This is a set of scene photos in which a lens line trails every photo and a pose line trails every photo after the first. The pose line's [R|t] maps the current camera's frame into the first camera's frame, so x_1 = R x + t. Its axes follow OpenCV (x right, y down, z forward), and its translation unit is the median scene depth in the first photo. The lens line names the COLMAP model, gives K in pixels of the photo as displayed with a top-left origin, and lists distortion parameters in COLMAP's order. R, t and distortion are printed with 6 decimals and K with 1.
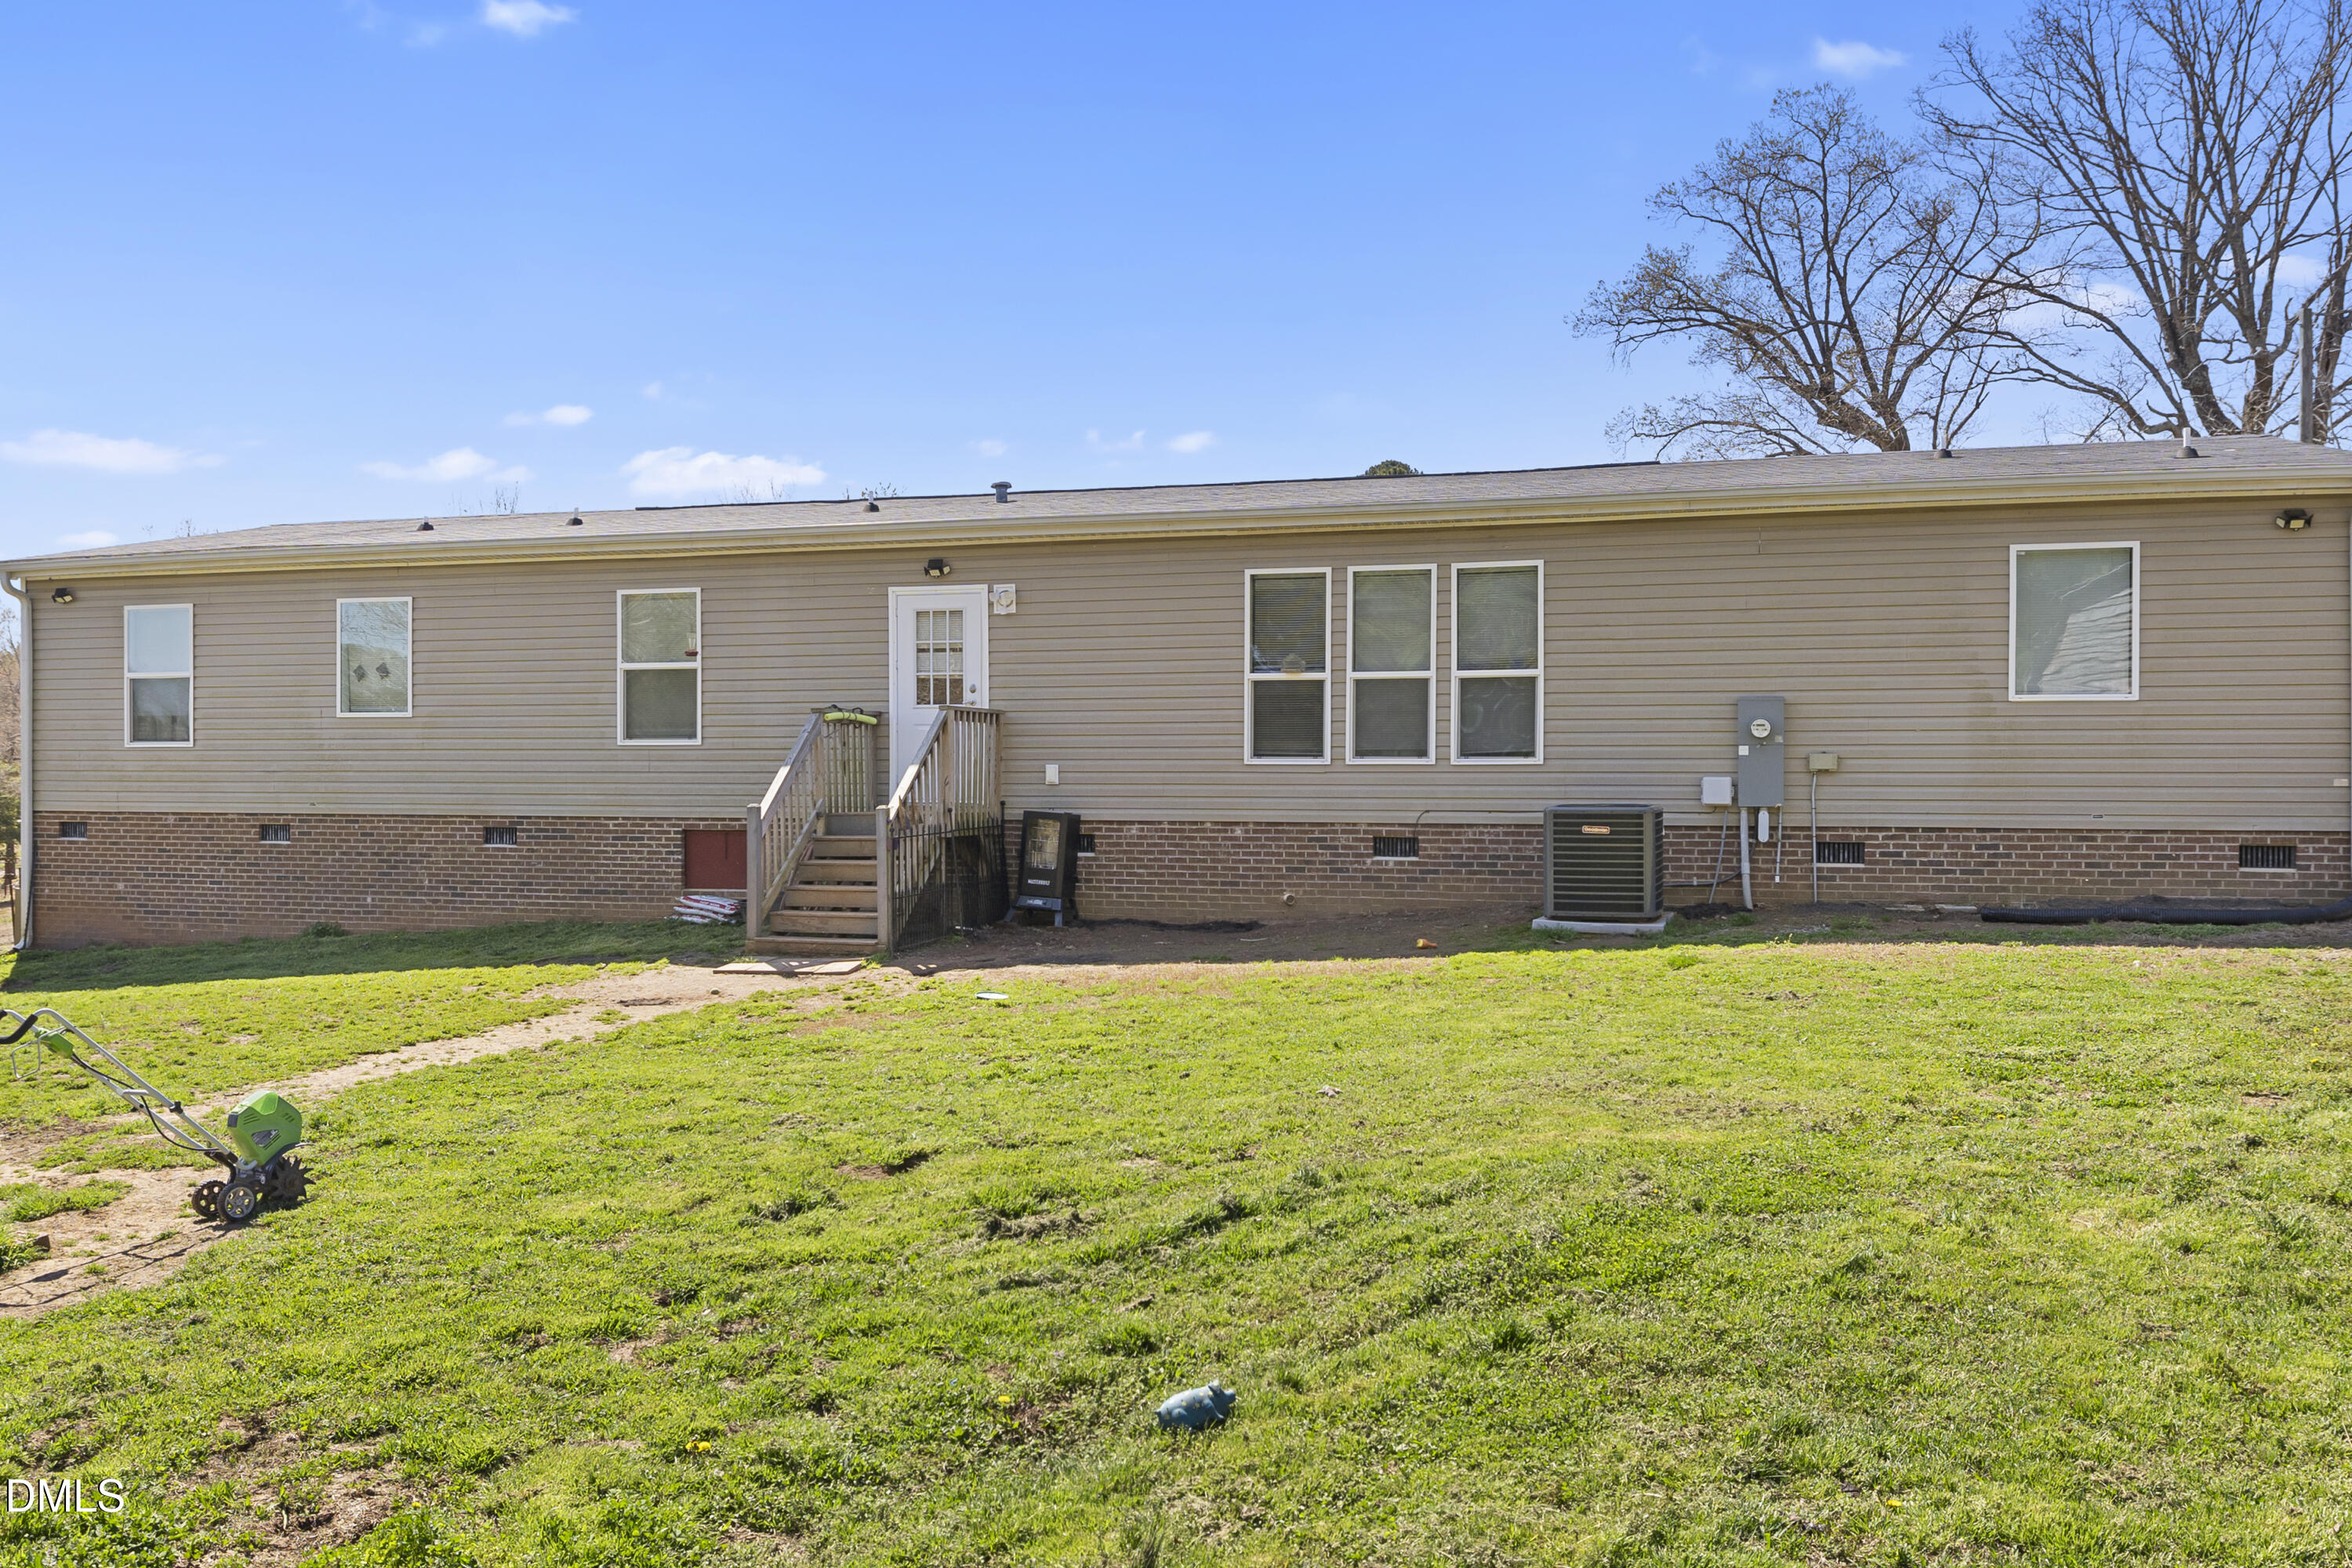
lens RADIAL K [[1960.9, 0, 1193.6], [0, 1960.9, 784.1], [0, 0, 1]] dist [0.003596, -0.001567]
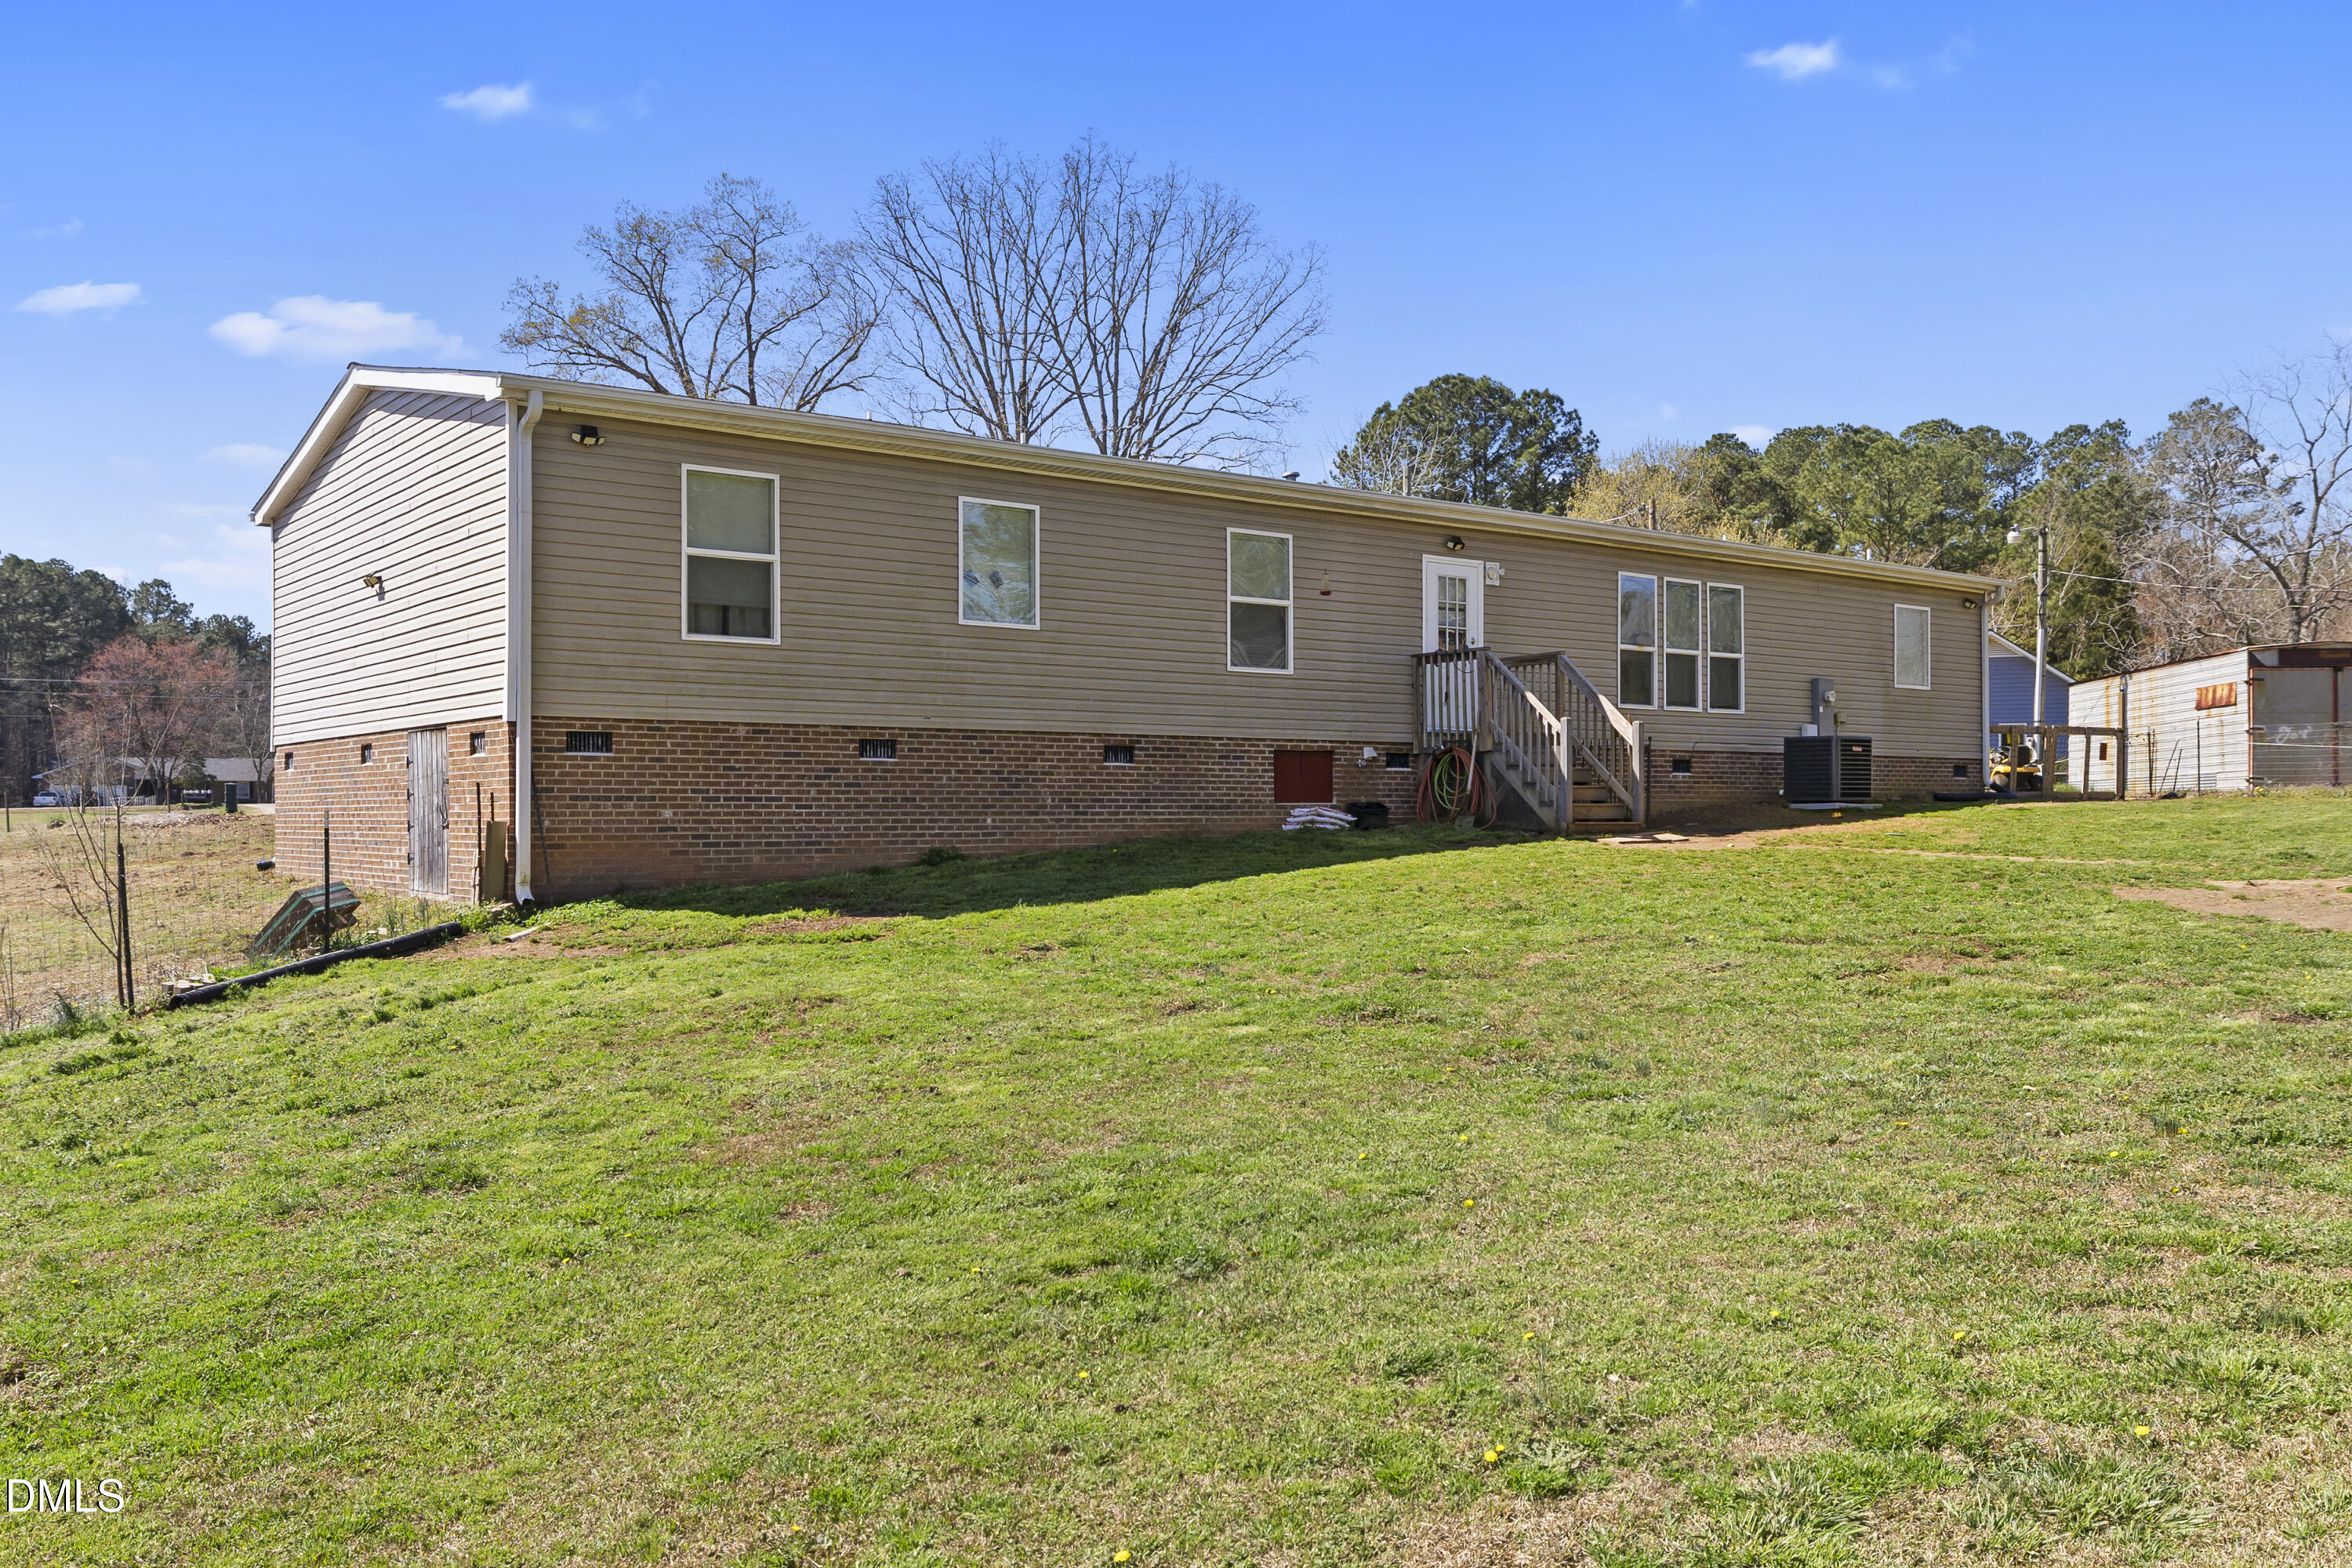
lens RADIAL K [[1960.9, 0, 1193.6], [0, 1960.9, 784.1], [0, 0, 1]] dist [0.003596, -0.001567]
pose [[0.556852, 0.006437, 0.830587, -1.203584], [0.000494, 0.999967, -0.008081, 0.051363], [-0.830612, 0.004910, 0.556831, 0.416808]]
